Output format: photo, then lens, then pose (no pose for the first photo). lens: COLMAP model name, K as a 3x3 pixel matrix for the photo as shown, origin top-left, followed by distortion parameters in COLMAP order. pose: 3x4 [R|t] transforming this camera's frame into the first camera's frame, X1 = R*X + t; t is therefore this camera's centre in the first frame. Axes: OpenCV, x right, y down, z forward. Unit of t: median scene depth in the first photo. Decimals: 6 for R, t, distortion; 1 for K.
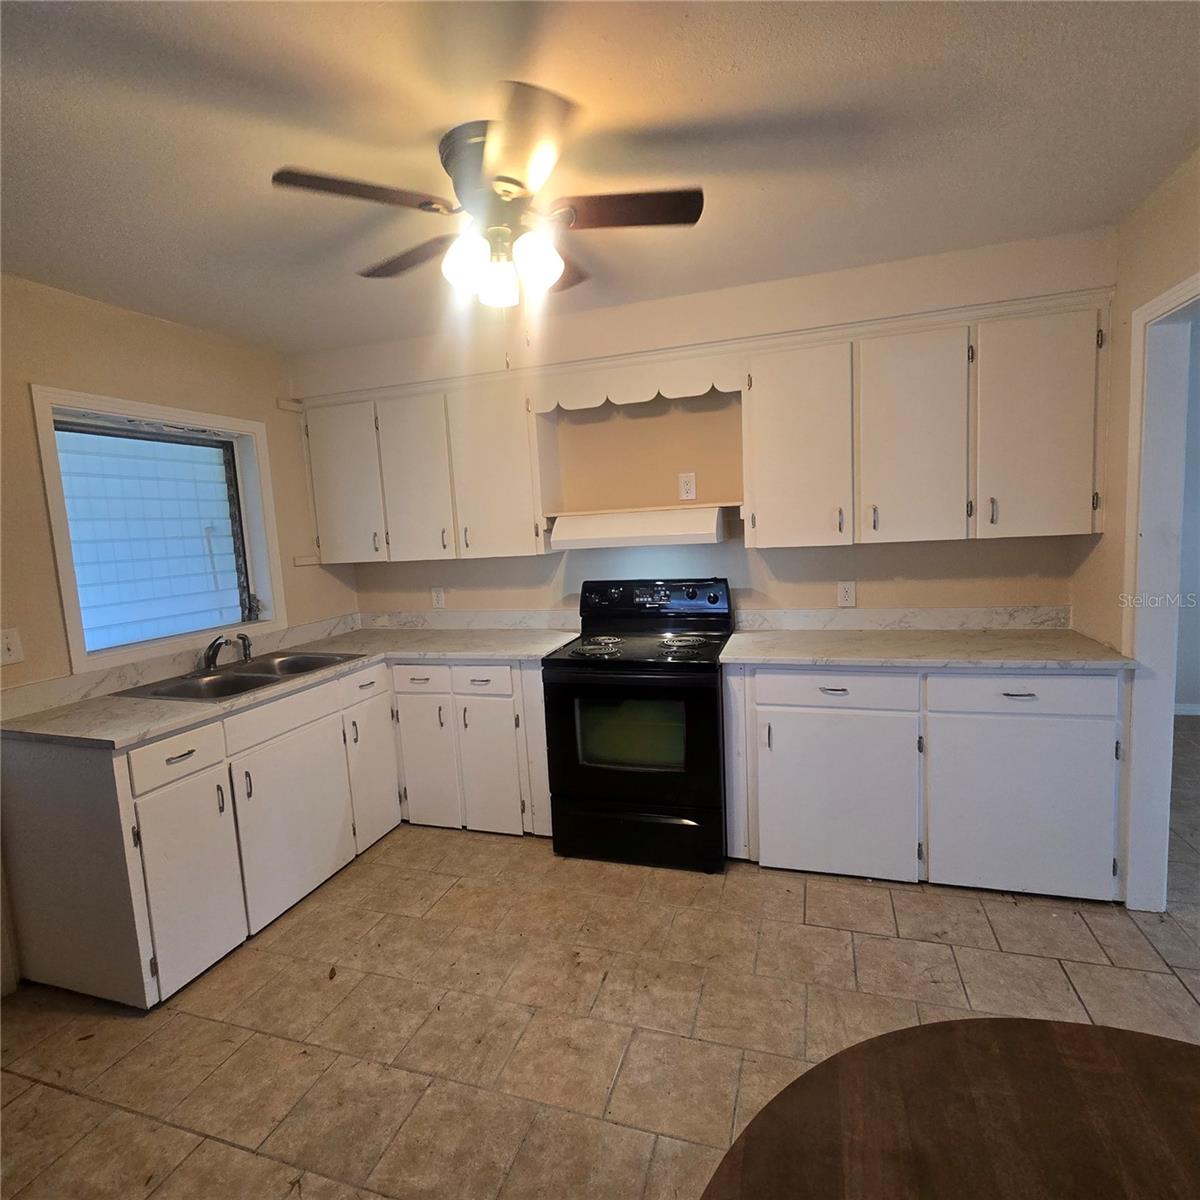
lens RADIAL K [[657.5, 0, 598.6], [0, 657.5, 594.6], [0, 0, 1]] dist [0.005462, -0.005337]
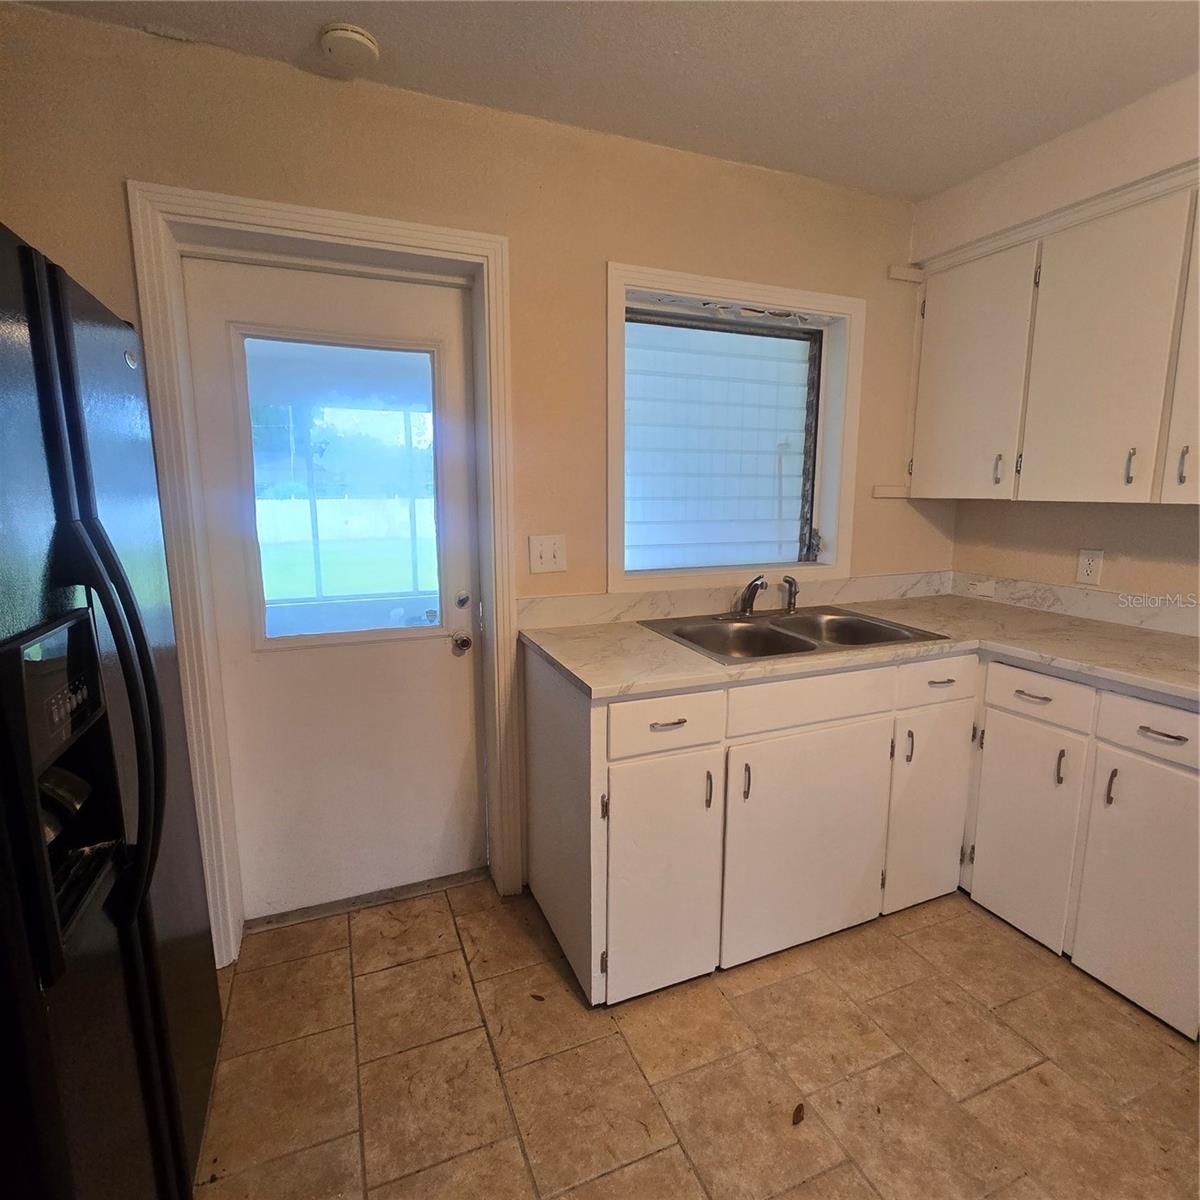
lens RADIAL K [[657.5, 0, 601.1], [0, 657.5, 594.6], [0, 0, 1]] dist [0.005462, -0.005337]
pose [[0.652930, 0.177827, -0.736247, -0.113890], [-0.117872, 0.984062, 0.133150, 0.002556], [0.748190, -0.000155, 0.663484, 0.334001]]
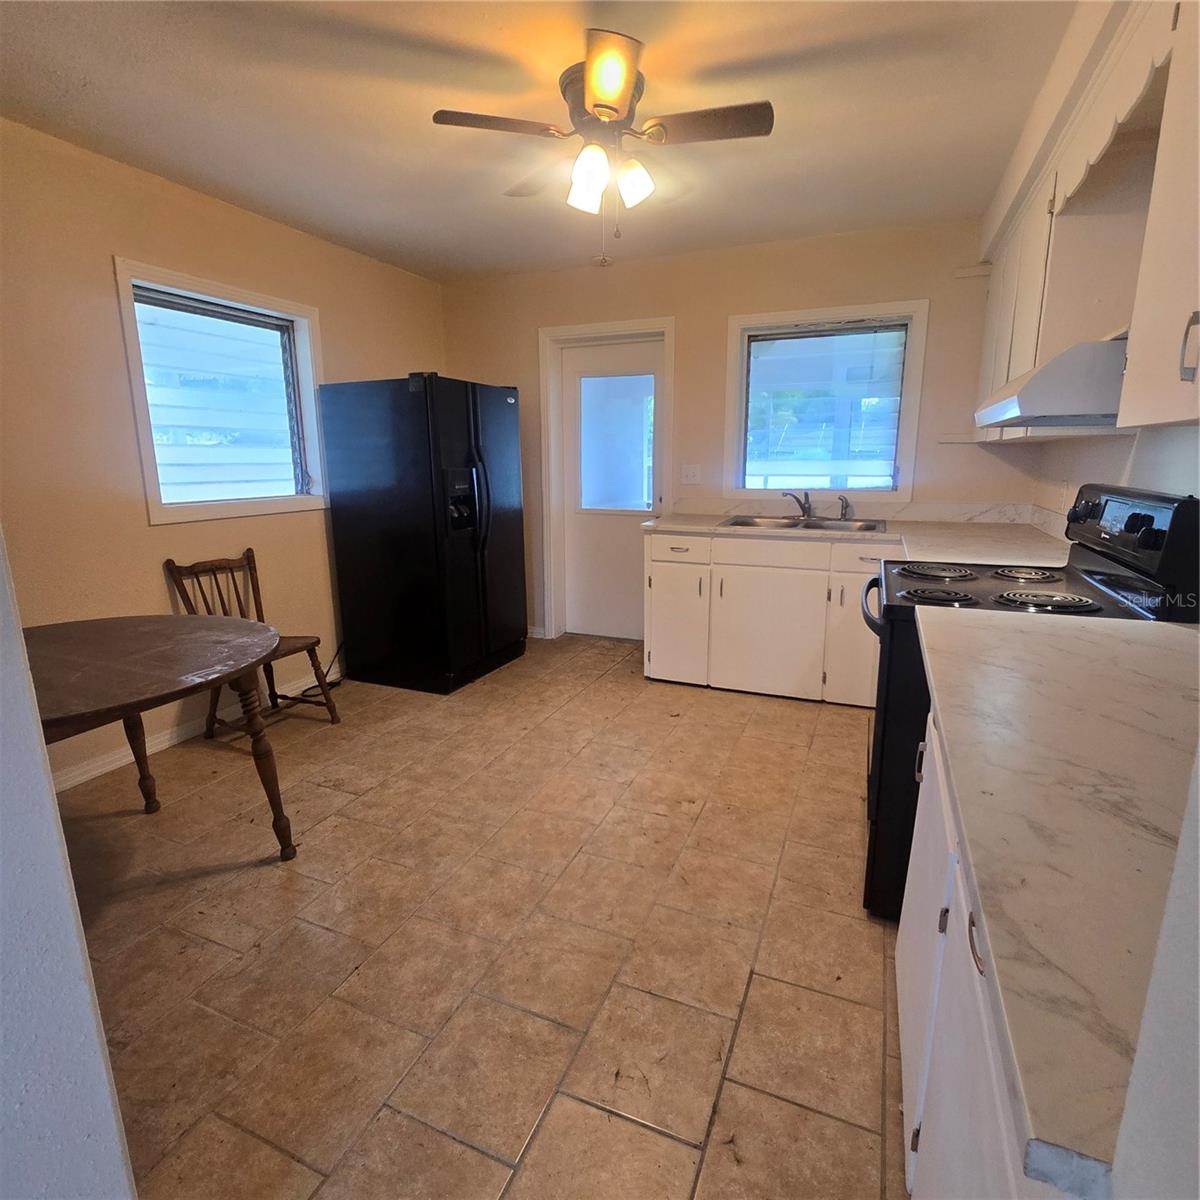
lens RADIAL K [[657.5, 0, 602.3], [0, 657.5, 597.7], [0, 0, 1]] dist [0.005462, -0.005337]
pose [[-0.090529, 0.261570, -0.960930, 0.765010], [-0.096672, 0.958027, 0.269887, -0.048076], [0.991191, 0.117328, -0.061442, 0.714985]]
